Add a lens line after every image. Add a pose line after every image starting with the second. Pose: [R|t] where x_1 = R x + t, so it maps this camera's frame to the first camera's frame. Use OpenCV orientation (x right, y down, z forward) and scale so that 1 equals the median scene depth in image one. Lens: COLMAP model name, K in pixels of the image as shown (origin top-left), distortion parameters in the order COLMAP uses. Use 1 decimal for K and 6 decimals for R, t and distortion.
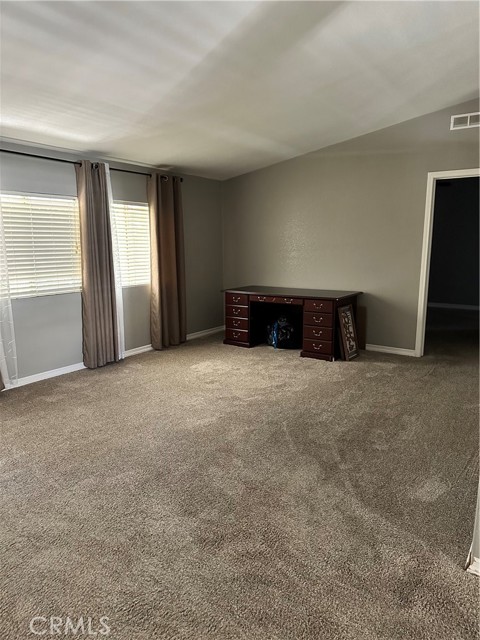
lens RADIAL K [[449.1, 0, 227.3], [0, 449.1, 316.7], [0, 0, 1]] dist [0.071182, -0.082241]
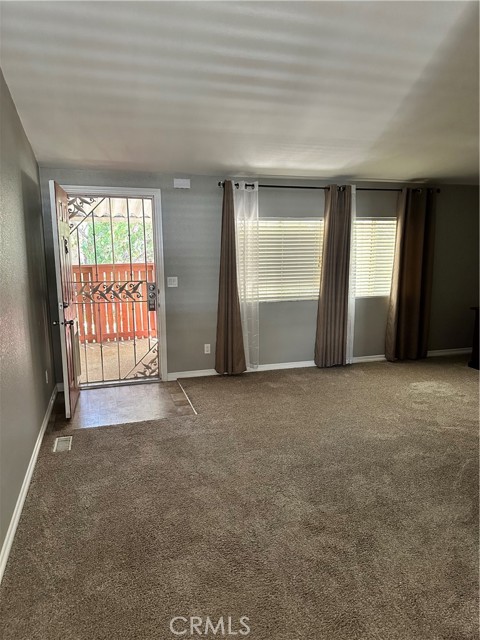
lens RADIAL K [[449.1, 0, 237.5], [0, 449.1, 317.4], [0, 0, 1]] dist [0.071182, -0.082241]
pose [[0.785629, 0.102084, -0.610218, 0.303344], [-0.100463, 0.994253, 0.036988, -0.044220], [0.610487, 0.032246, 0.791370, -0.042299]]
